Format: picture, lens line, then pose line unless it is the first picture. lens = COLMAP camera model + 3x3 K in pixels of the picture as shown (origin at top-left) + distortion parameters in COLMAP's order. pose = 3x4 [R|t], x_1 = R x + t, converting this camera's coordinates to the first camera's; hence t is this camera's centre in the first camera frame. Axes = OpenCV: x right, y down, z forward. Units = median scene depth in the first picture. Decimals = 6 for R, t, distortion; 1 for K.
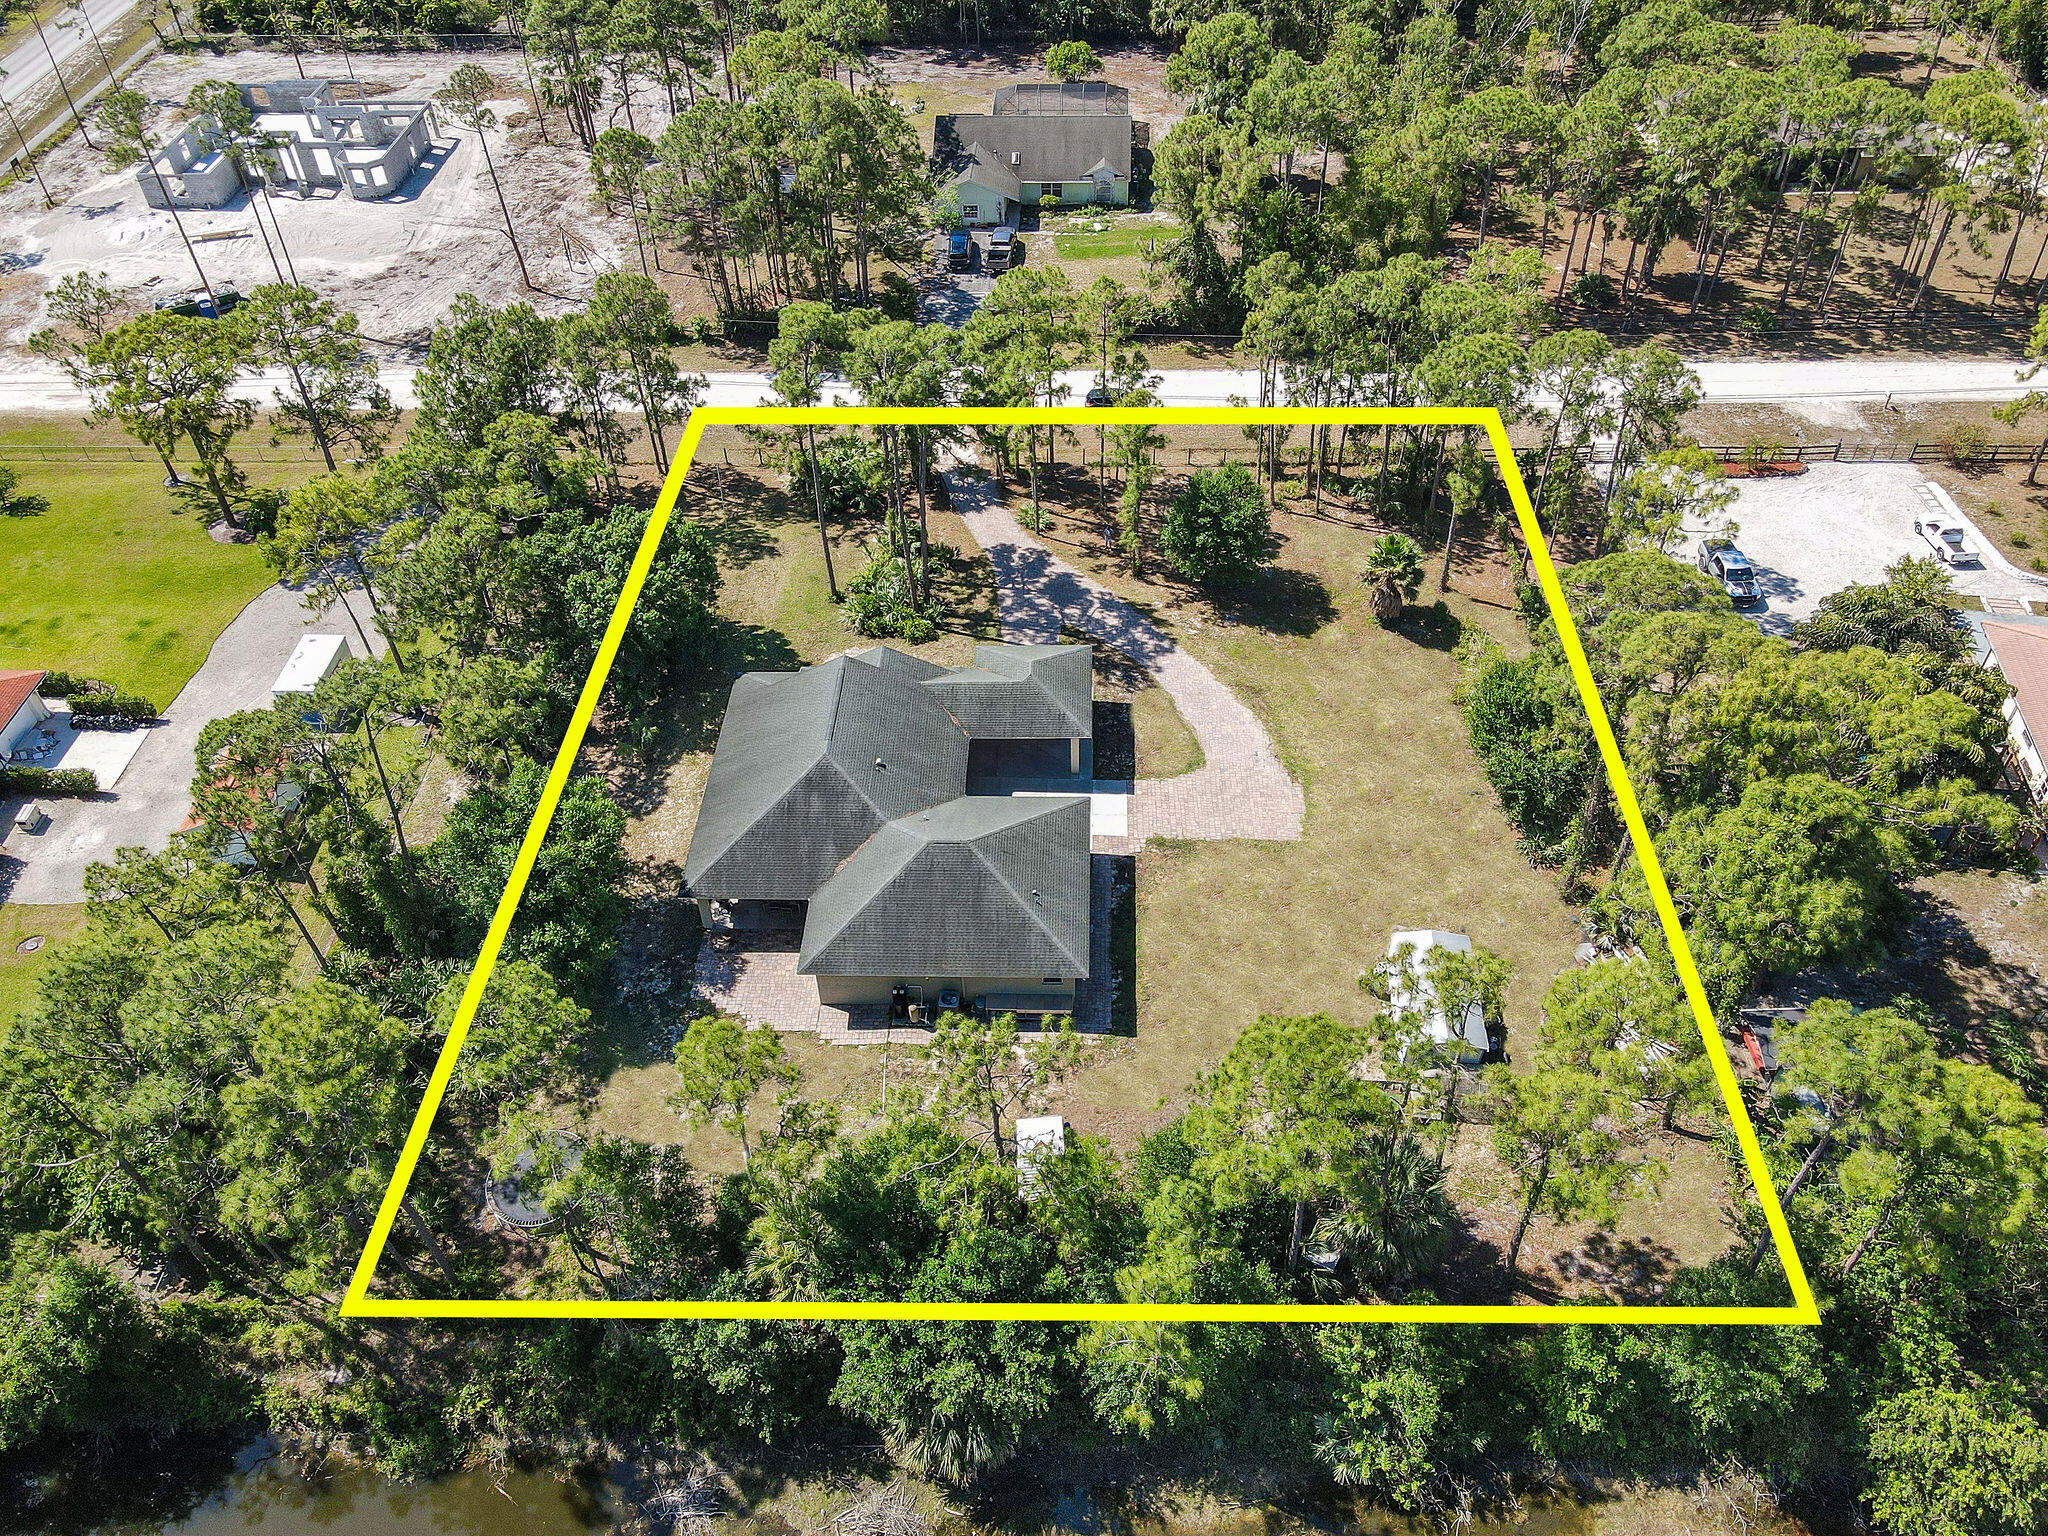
lens RADIAL K [[1578.5, 0, 1025.9], [0, 1578.5, 699.2], [0, 0, 1]] dist [0.017141, 0.009408]
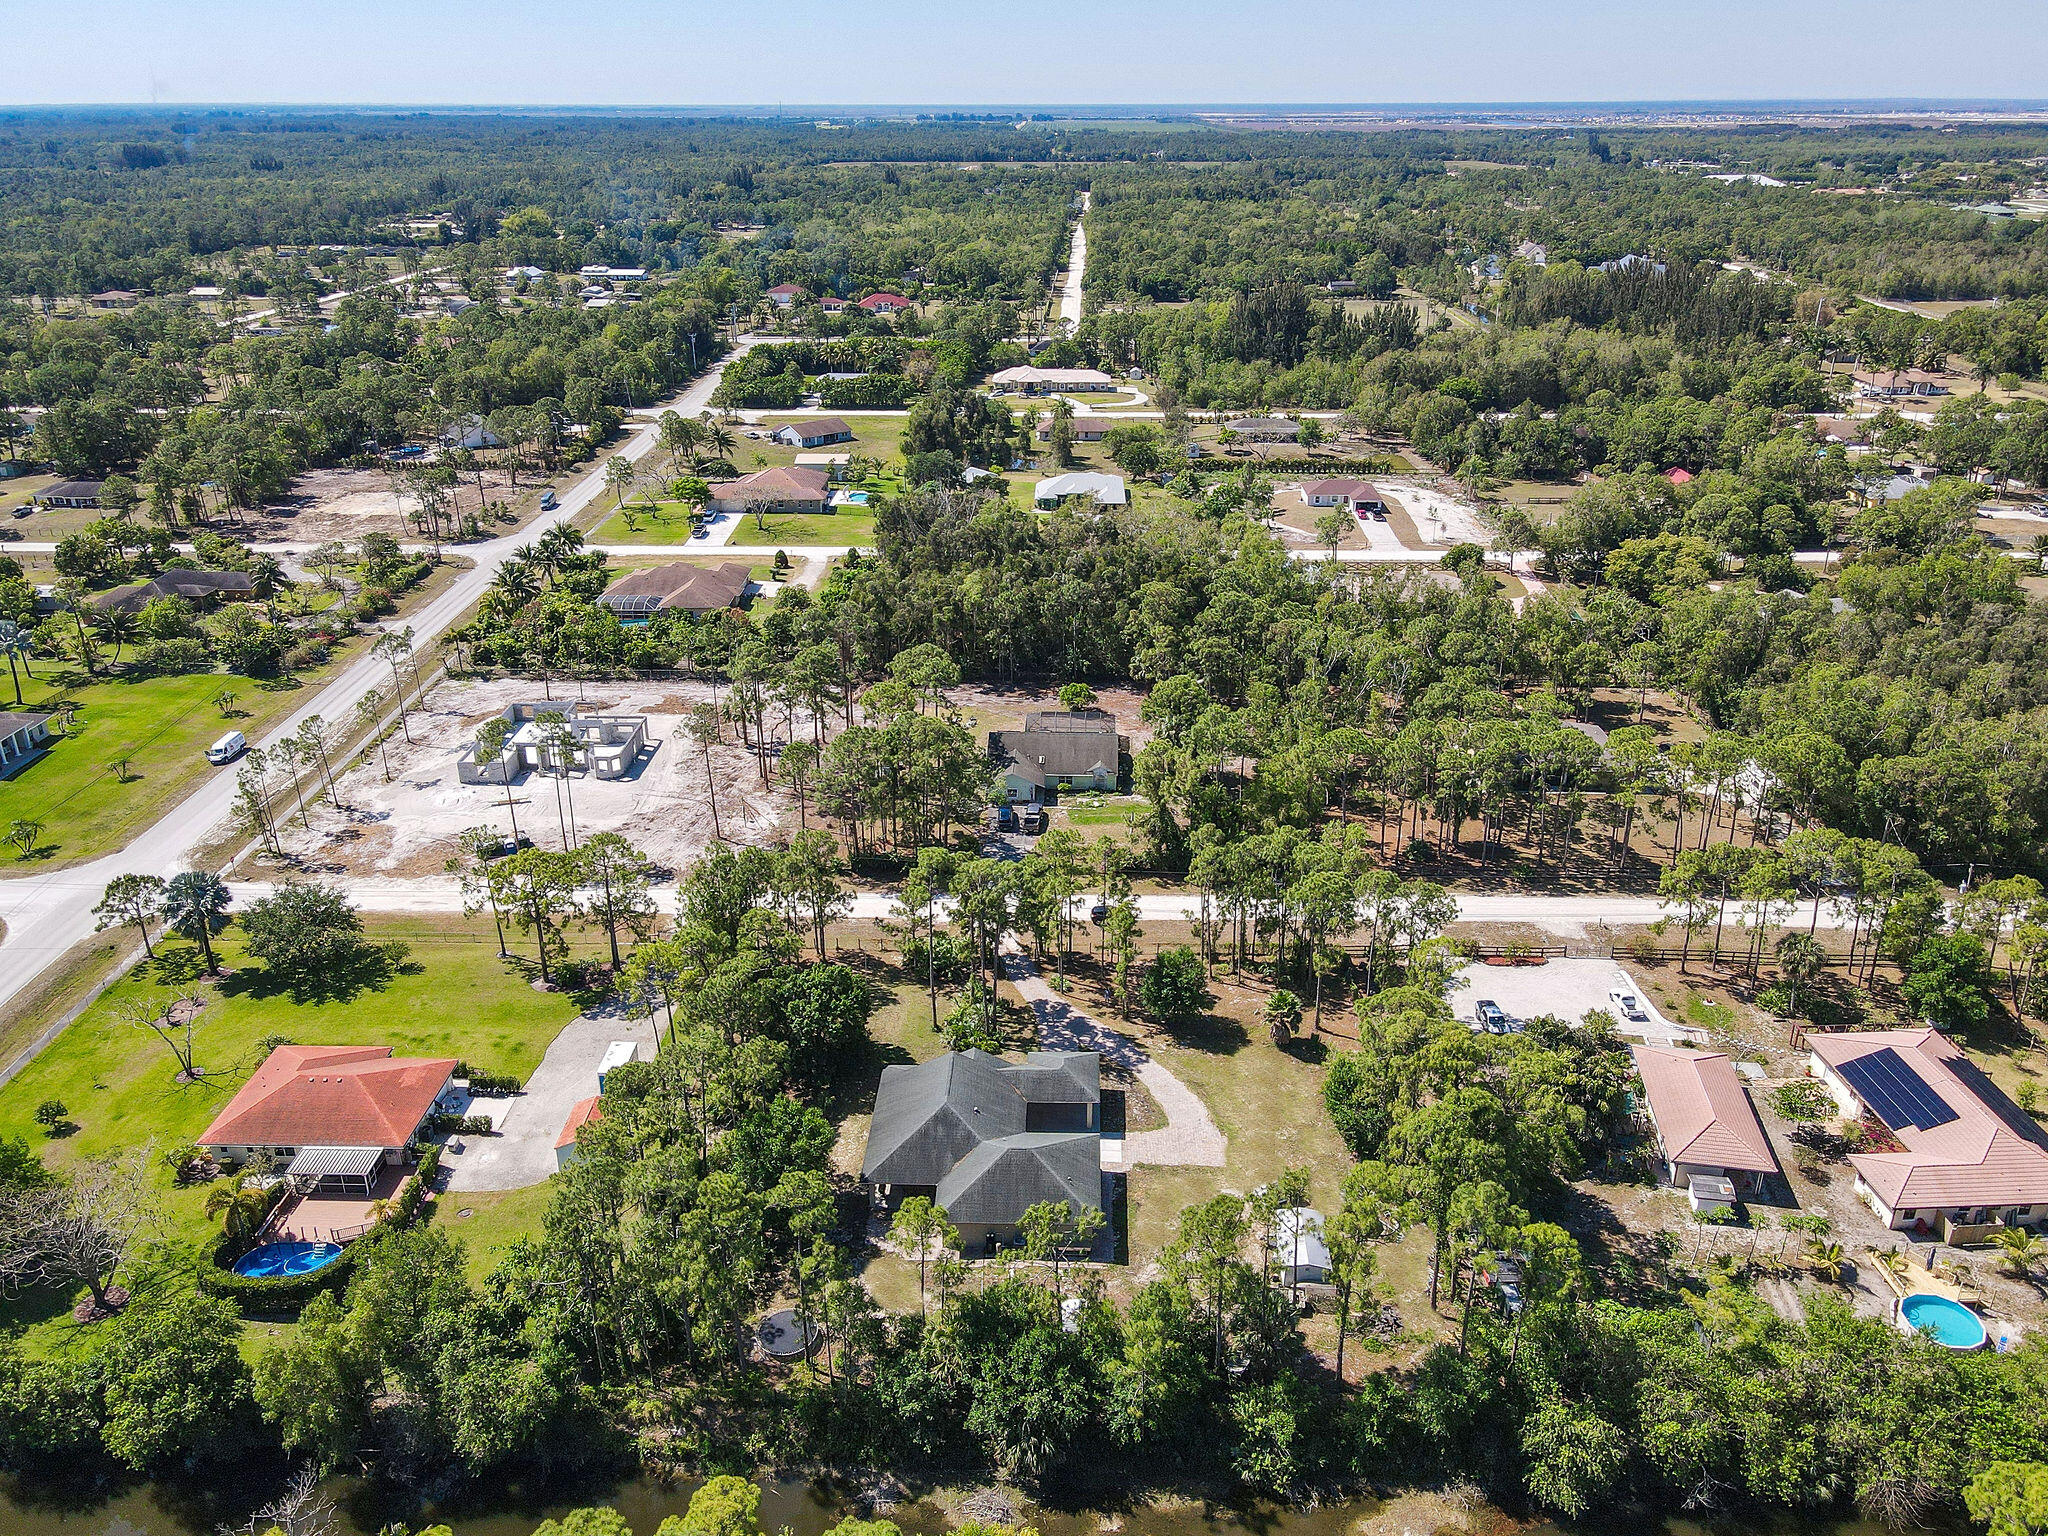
lens RADIAL K [[1486.5, 0, 996.9], [0, 1486.5, 761.6], [0, 0, 1]] dist [0.001528, 0.029237]
pose [[0.999783, 0.016041, -0.013267, -0.040970], [-0.019336, 0.951705, -0.306405, 0.129771], [0.007711, 0.306595, 0.951809, -0.477001]]
